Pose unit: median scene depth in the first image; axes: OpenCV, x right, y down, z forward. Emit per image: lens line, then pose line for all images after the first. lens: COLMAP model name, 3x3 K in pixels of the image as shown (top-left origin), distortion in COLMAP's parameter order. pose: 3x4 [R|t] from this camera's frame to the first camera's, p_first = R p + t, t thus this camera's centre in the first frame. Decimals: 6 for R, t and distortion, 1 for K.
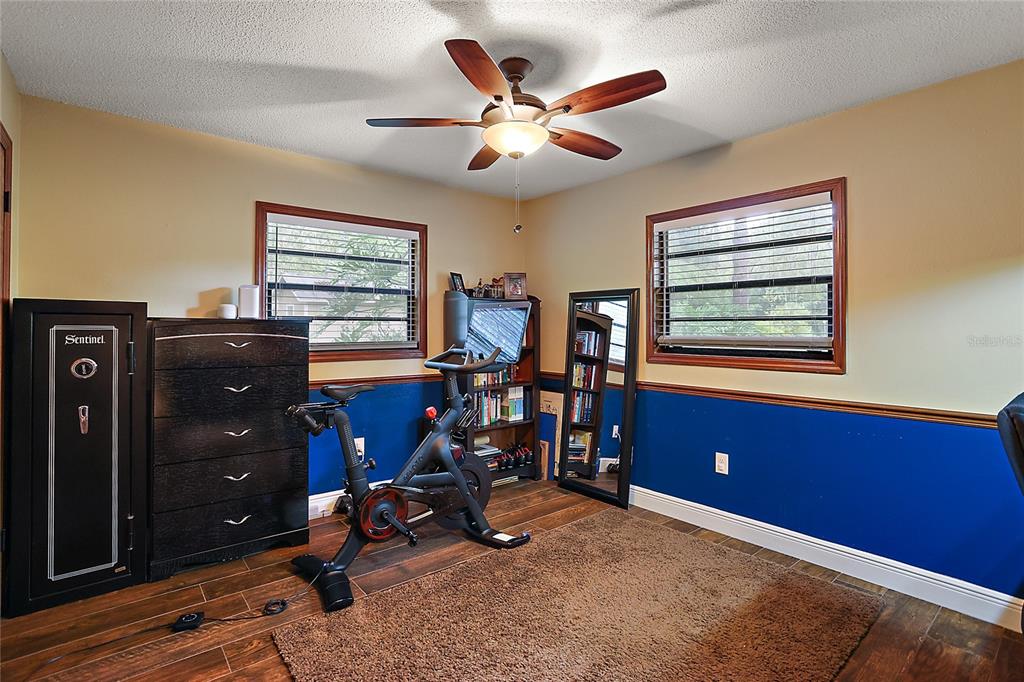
lens RADIAL K [[506.5, 0, 505.1], [0, 506.5, 321.6], [0, 0, 1]] dist [-0.056065, 0.029829]
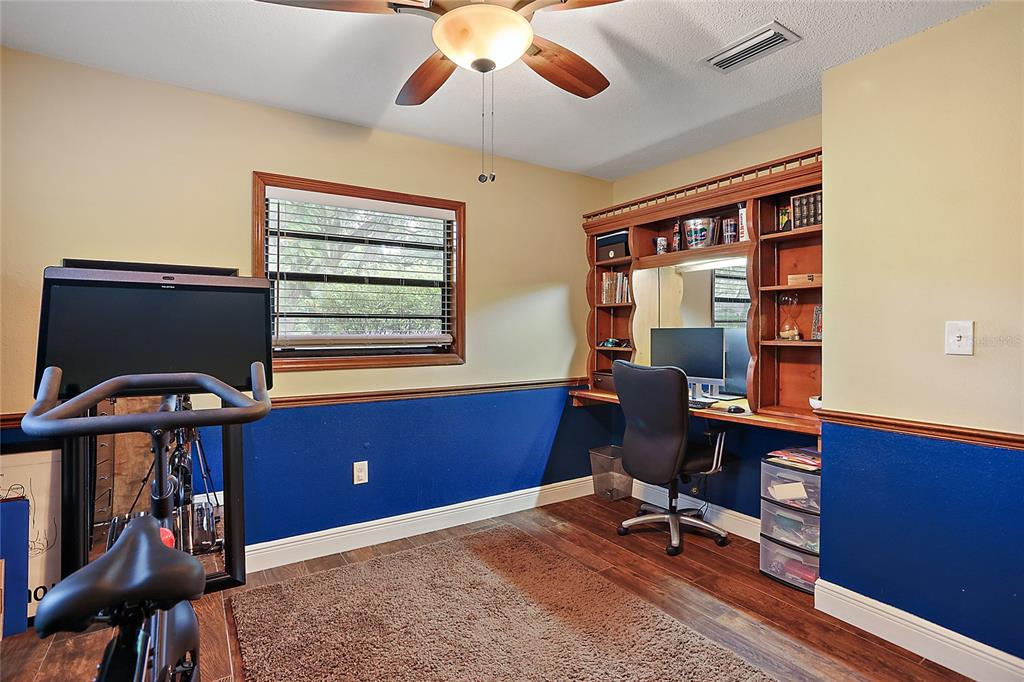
lens RADIAL K [[503.6, 0, 504.2], [0, 503.6, 331.6], [0, 0, 1]] dist [-0.055508, 0.030343]
pose [[0.104697, -0.010101, 0.994453, -0.499716], [-0.014246, 0.999831, 0.011655, 0.010375], [-0.994402, -0.015387, 0.104535, 0.711176]]
